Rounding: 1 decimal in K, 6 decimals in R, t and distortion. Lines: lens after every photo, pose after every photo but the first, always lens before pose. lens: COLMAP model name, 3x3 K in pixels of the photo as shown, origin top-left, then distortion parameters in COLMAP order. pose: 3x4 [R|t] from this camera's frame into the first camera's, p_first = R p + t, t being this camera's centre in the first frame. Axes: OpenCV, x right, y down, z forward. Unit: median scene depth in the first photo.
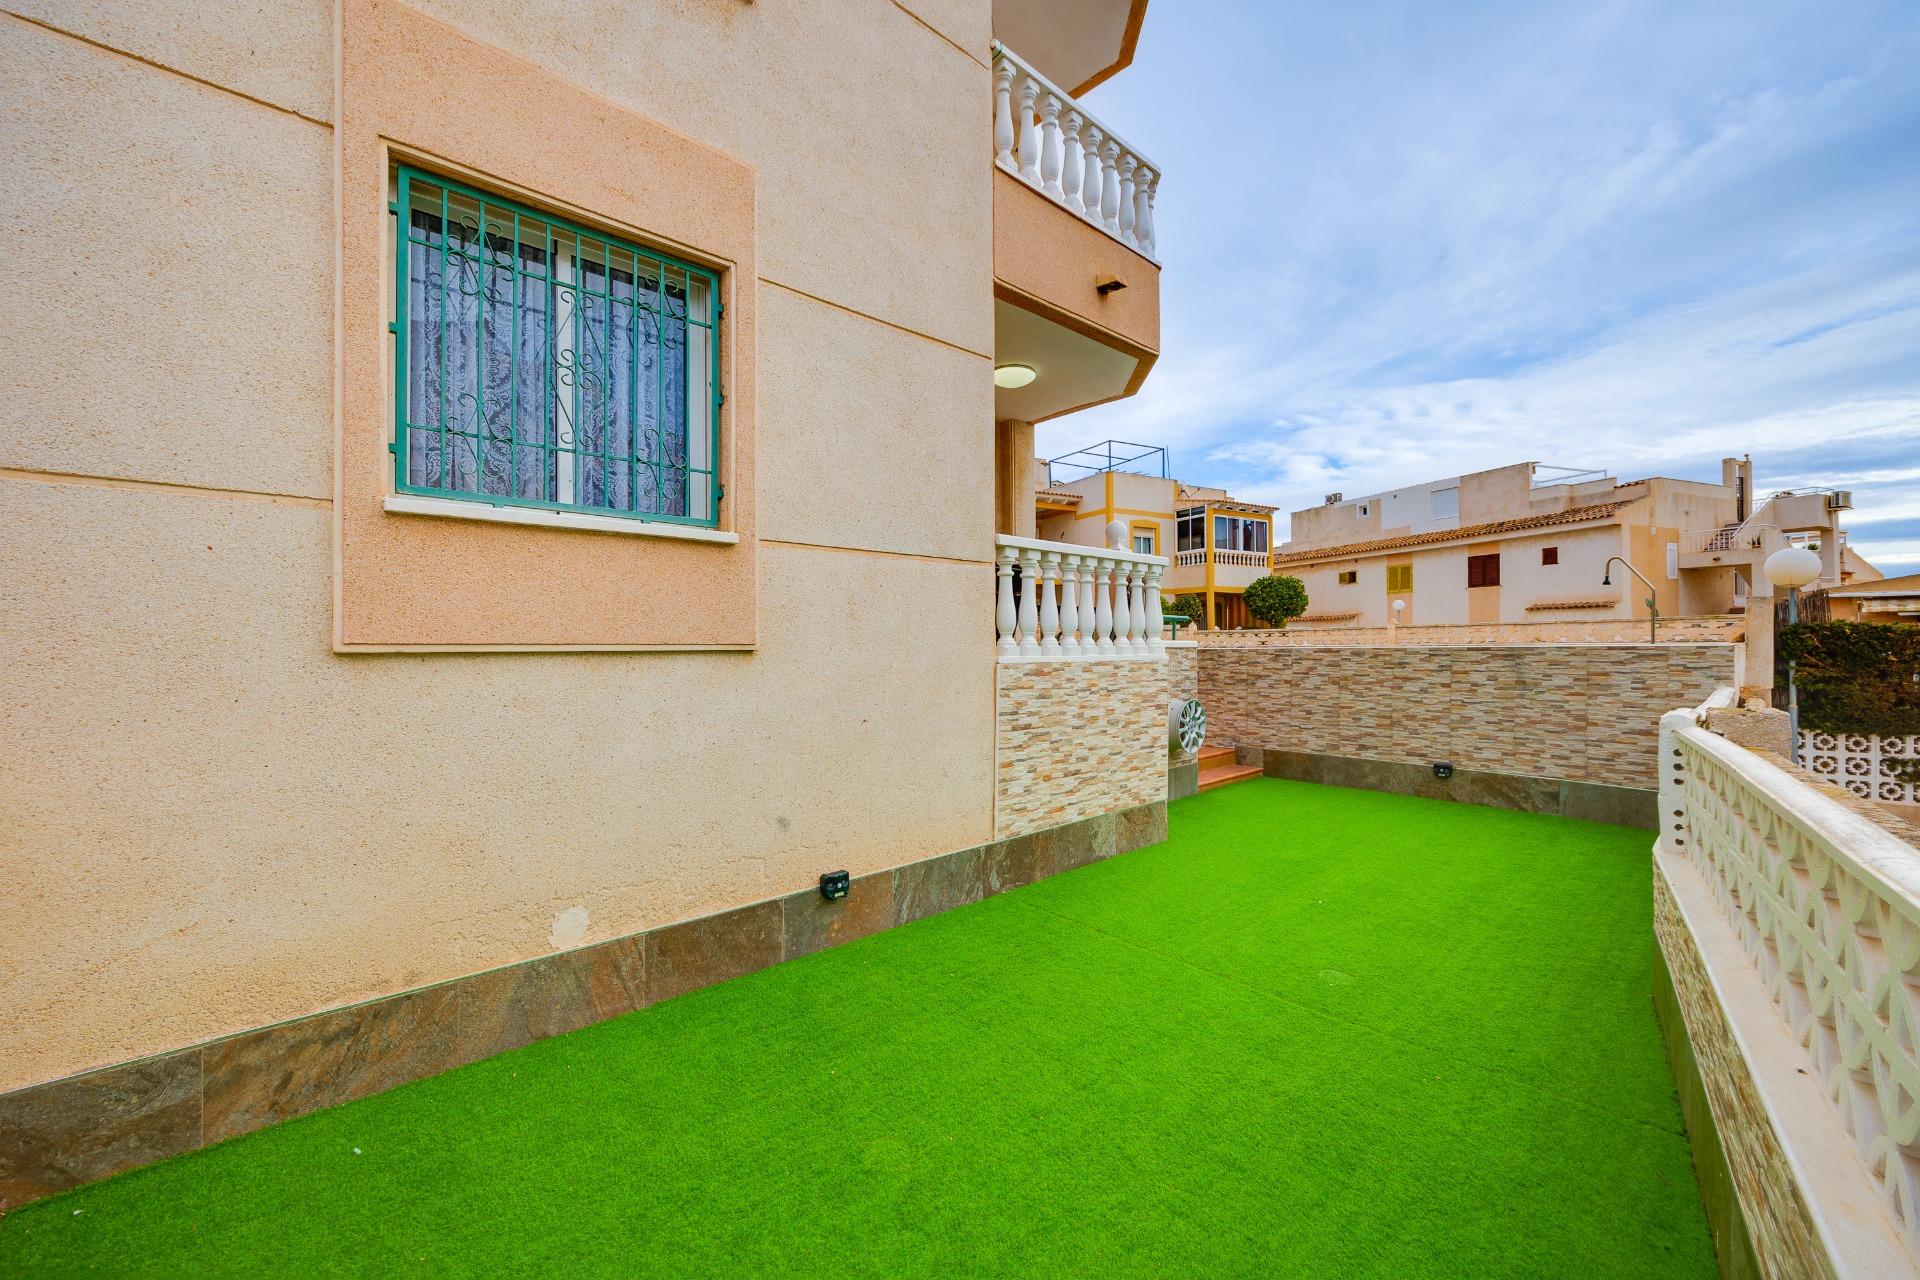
lens RADIAL K [[814.7, 0, 960.6], [0, 814.7, 635.2], [0, 0, 1]] dist [-0.001830, 0.001258]
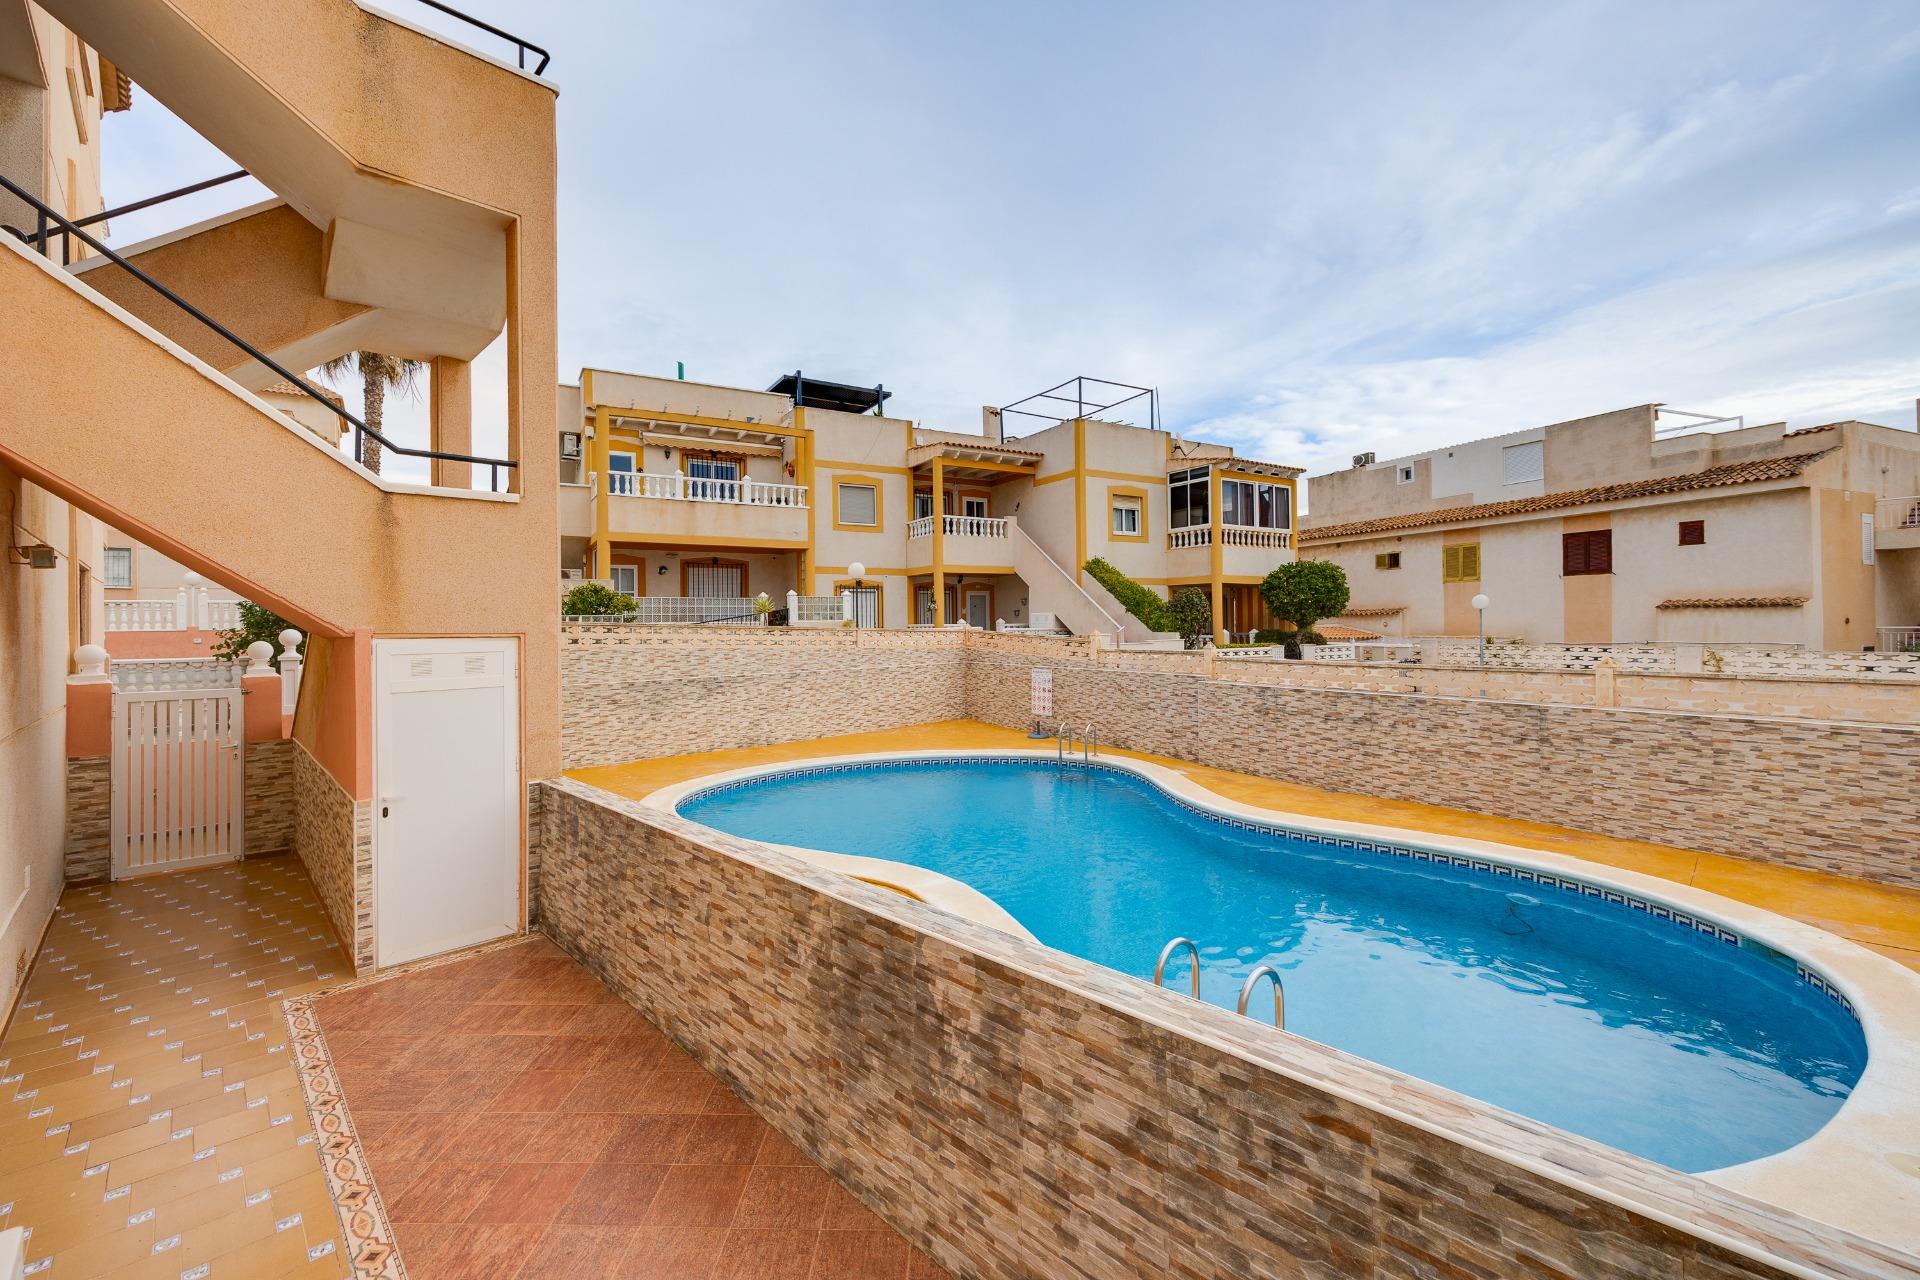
lens RADIAL K [[780.2, 0, 947.8], [0, 780.2, 620.8], [0, 0, 1]] dist [-0.003916, 0.000961]
pose [[0.999990, -0.003134, -0.003323, 0.063431], [0.003192, 0.999841, 0.017523, -0.030655], [0.003267, -0.017533, 0.999841, 0.281803]]
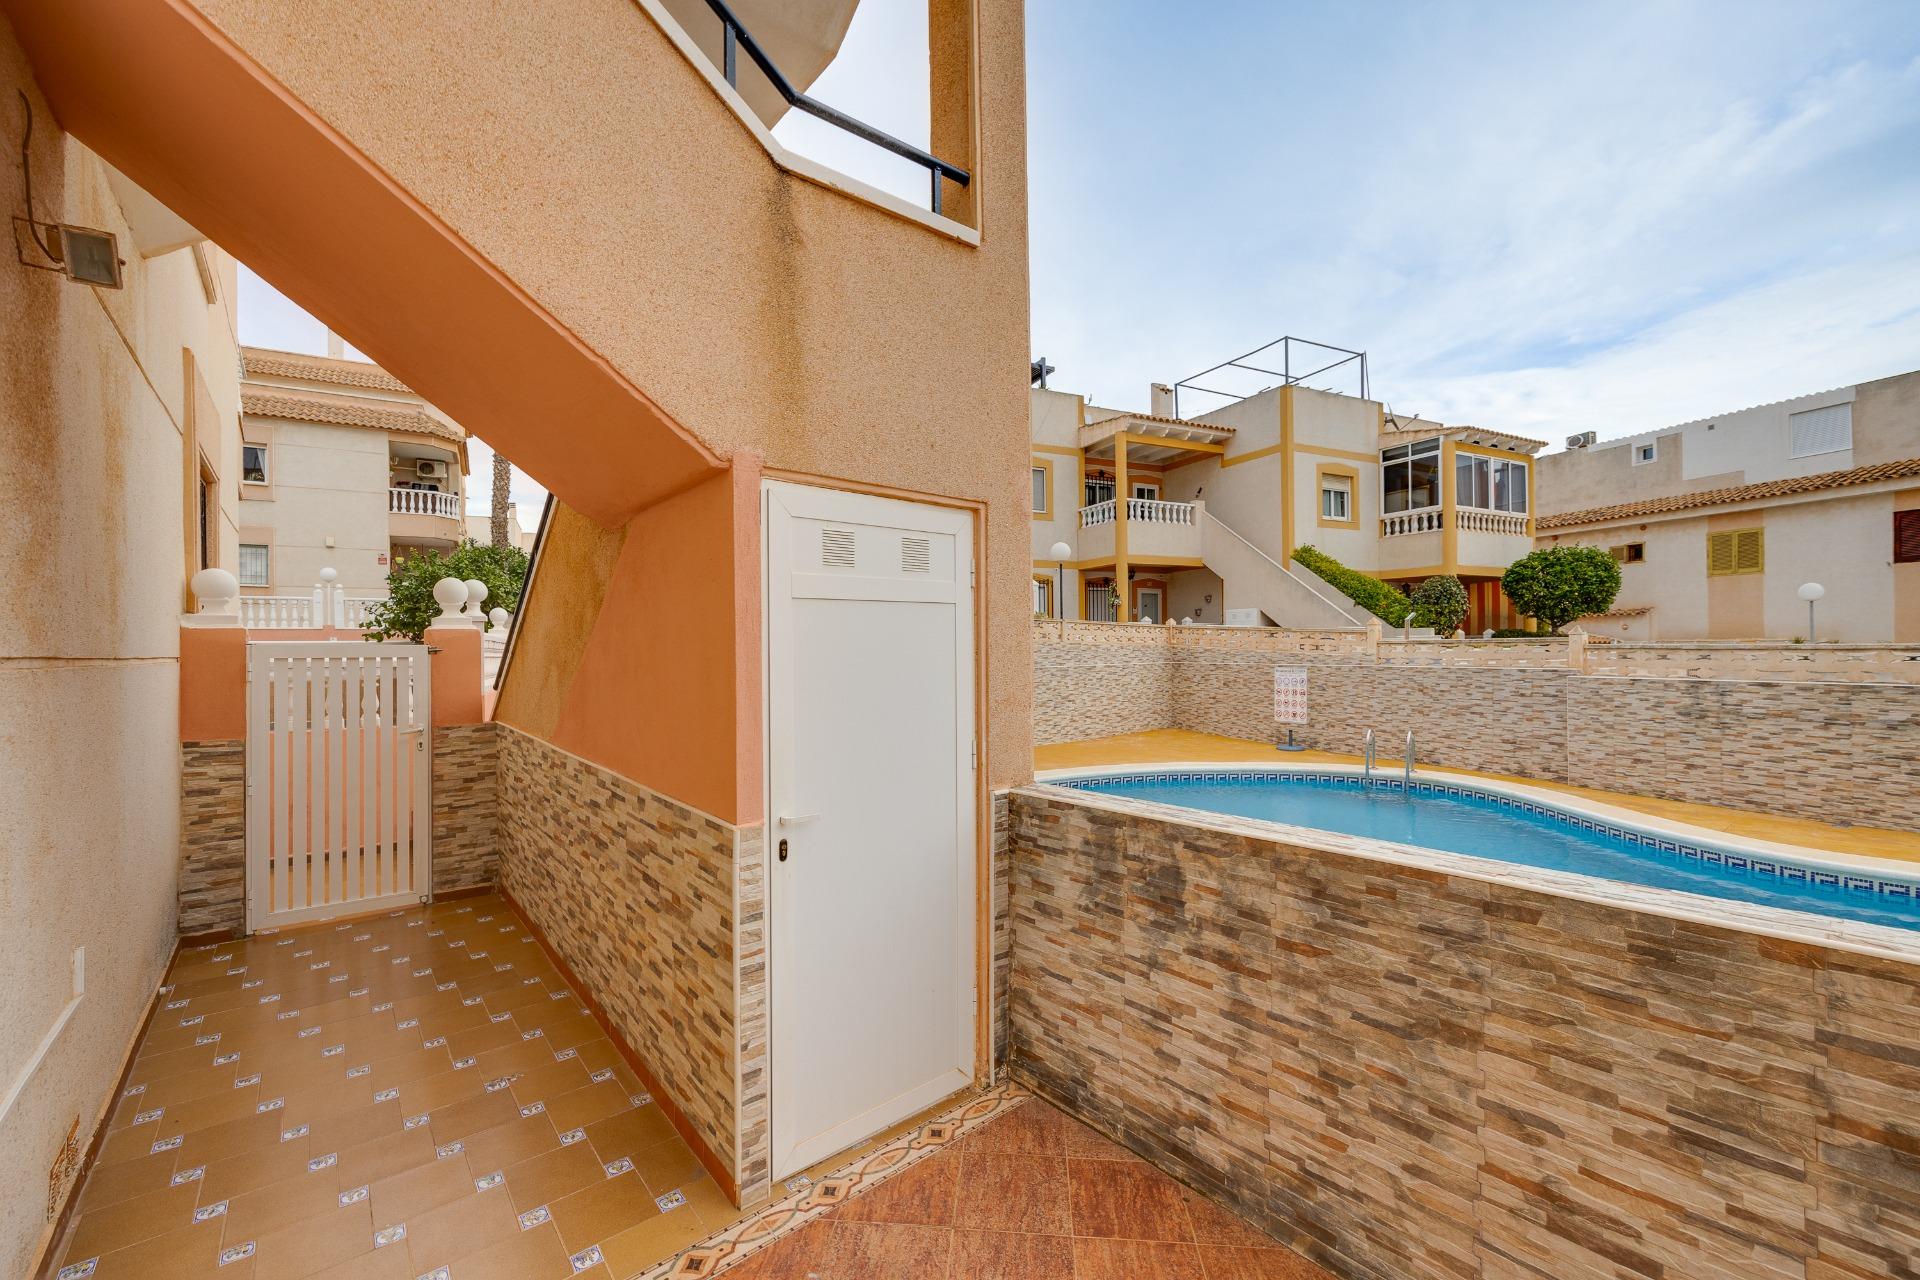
lens RADIAL K [[780.2, 0, 967.9], [0, 780.2, 644.7], [0, 0, 1]] dist [-0.003916, 0.000961]
pose [[0.996751, -0.000786, -0.080539, -0.015526], [0.002727, 0.999708, 0.023991, -0.013375], [0.080497, -0.024133, 0.996463, 0.355173]]
